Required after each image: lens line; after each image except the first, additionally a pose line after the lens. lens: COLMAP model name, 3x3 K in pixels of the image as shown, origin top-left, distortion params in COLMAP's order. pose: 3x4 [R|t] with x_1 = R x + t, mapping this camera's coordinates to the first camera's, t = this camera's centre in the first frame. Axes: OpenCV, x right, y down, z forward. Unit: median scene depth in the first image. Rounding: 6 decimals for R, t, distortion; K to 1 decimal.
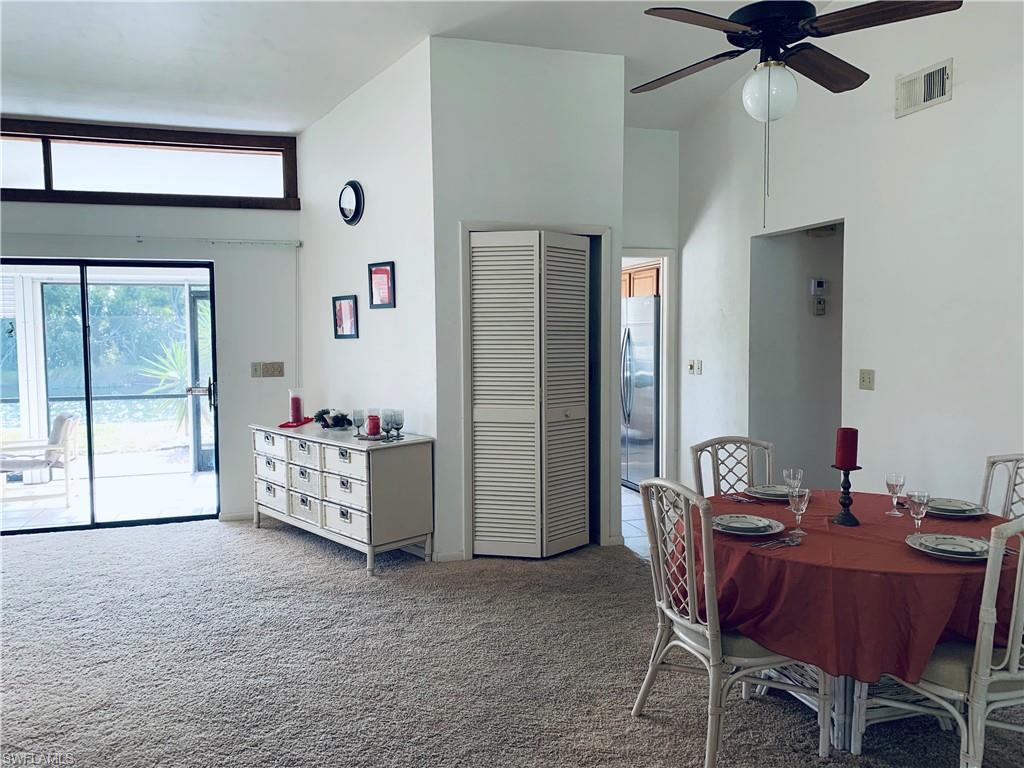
lens RADIAL K [[866.5, 0, 512.0], [0, 866.5, 384.0], [0, 0, 1]] dist [0.026352, -0.007376]
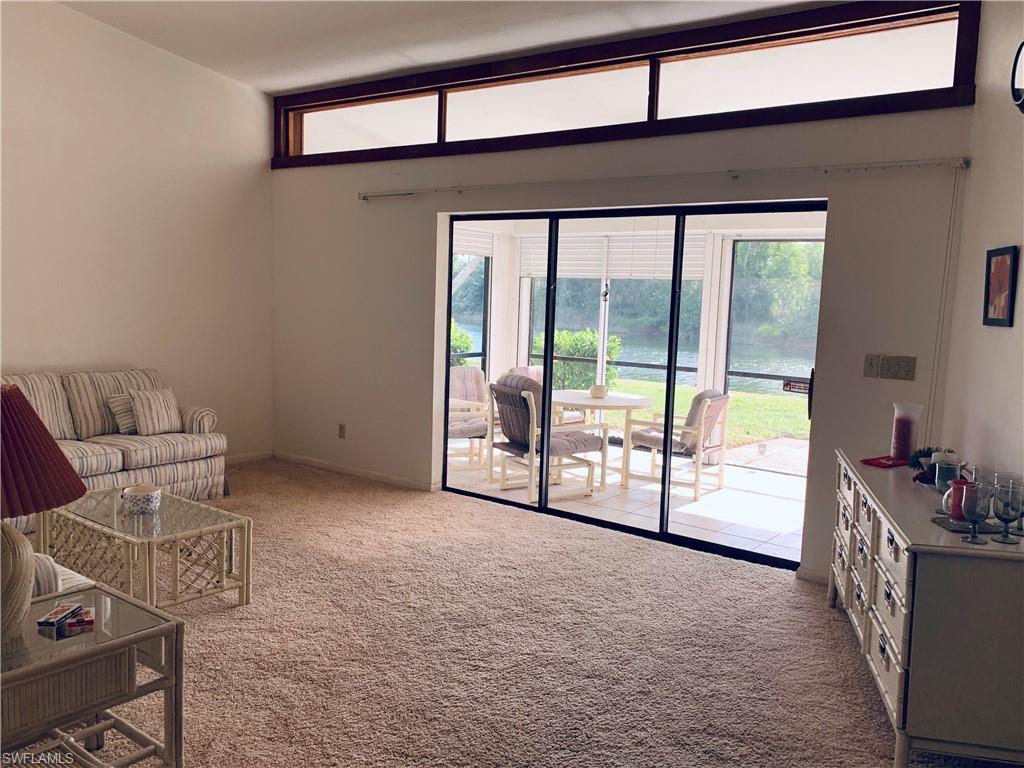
lens RADIAL K [[866.5, 0, 512.0], [0, 866.5, 384.0], [0, 0, 1]] dist [0.026352, -0.007376]
pose [[0.565401, 0.117832, -0.816356, 0.087223], [-0.084694, 0.992805, 0.084642, -0.035703], [0.820457, 0.021284, 0.571313, 0.418317]]
